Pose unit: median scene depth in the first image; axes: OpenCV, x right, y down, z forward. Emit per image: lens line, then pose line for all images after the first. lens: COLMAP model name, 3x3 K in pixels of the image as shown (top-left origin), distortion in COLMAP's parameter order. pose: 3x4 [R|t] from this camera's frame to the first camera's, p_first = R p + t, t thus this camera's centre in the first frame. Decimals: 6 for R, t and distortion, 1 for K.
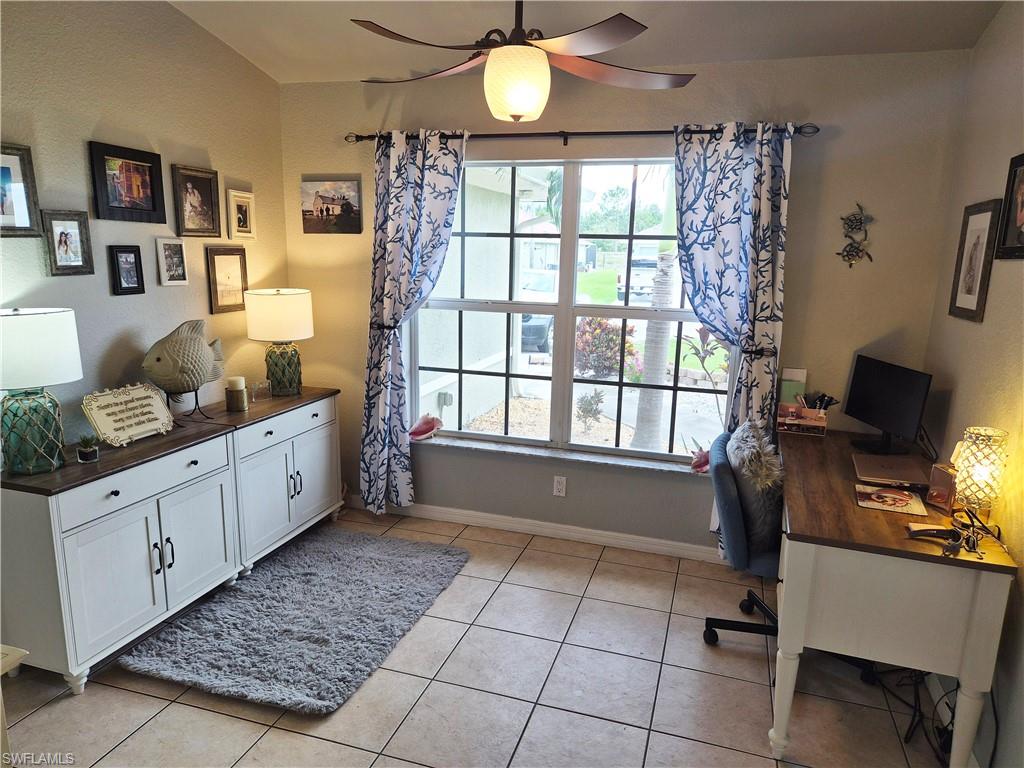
lens RADIAL K [[689.3, 0, 516.2], [0, 689.3, 385.8], [0, 0, 1]] dist [0.072822, -0.056245]
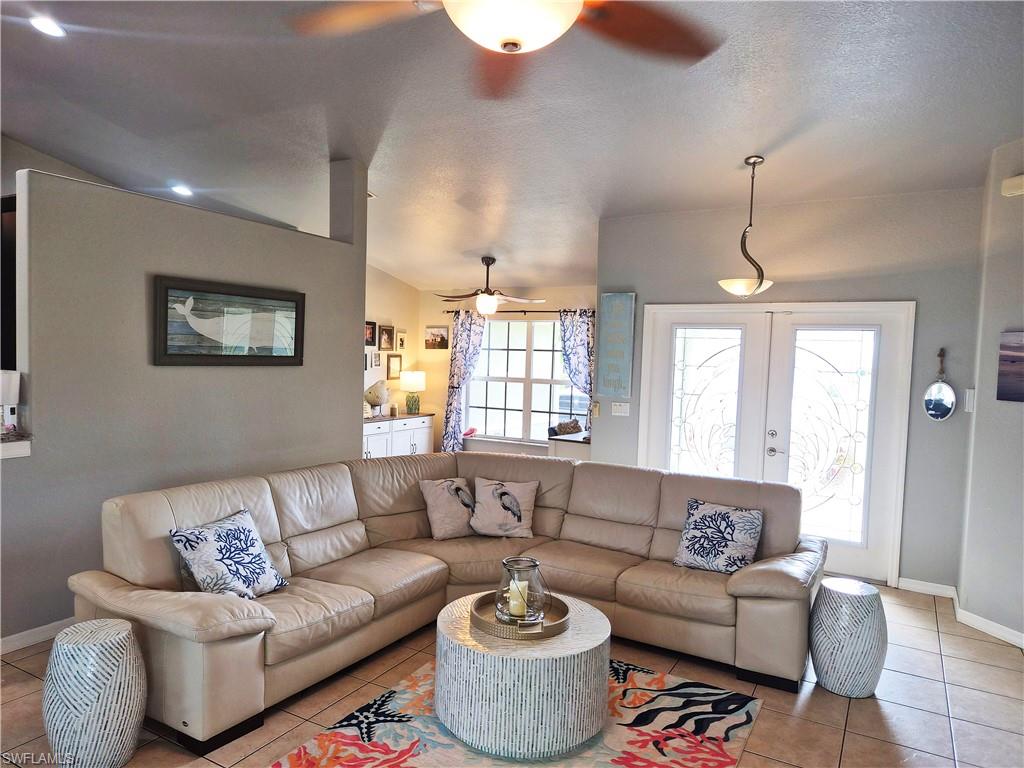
lens RADIAL K [[683.6, 0, 507.1], [0, 683.6, 388.1], [0, 0, 1]] dist [0.072294, -0.056182]
pose [[0.976654, 0.015039, -0.214292, 0.527594], [-0.048512, 0.987217, -0.151818, 0.284543], [0.209270, 0.158669, 0.964899, -1.320723]]
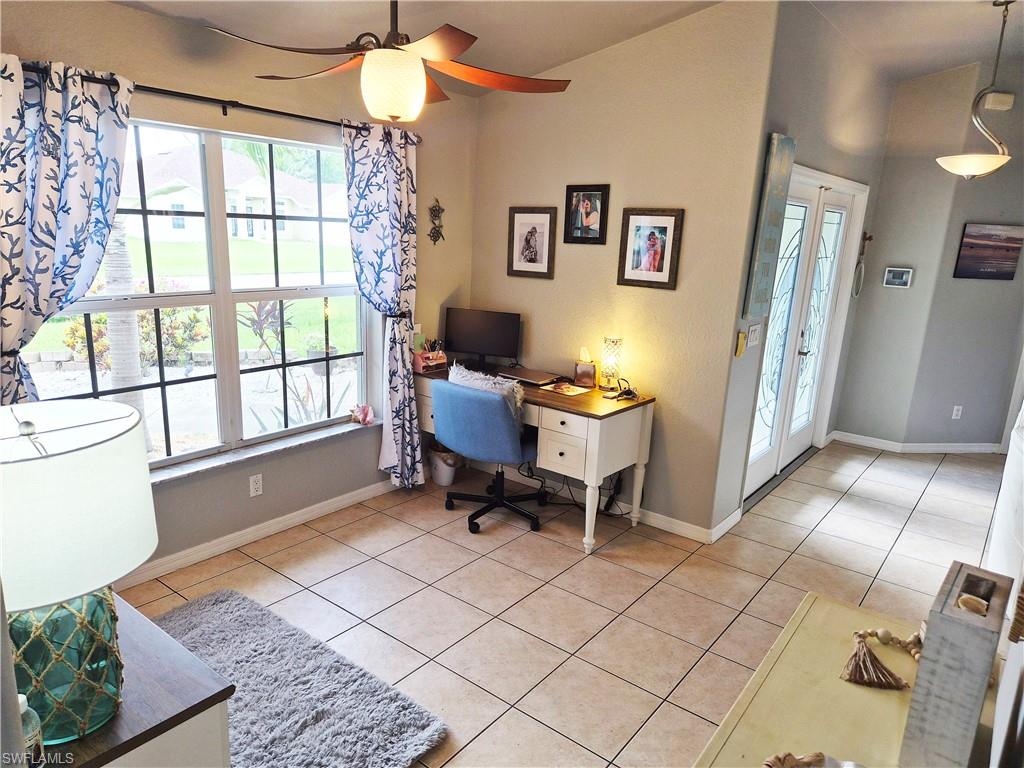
lens RADIAL K [[683.6, 0, 507.1], [0, 683.6, 388.1], [0, 0, 1]] dist [0.072294, -0.056182]
pose [[0.352181, -0.229033, 0.907476, -0.678198], [0.152396, 0.970689, 0.185844, -0.112052], [-0.923441, 0.072845, 0.376762, 0.341364]]
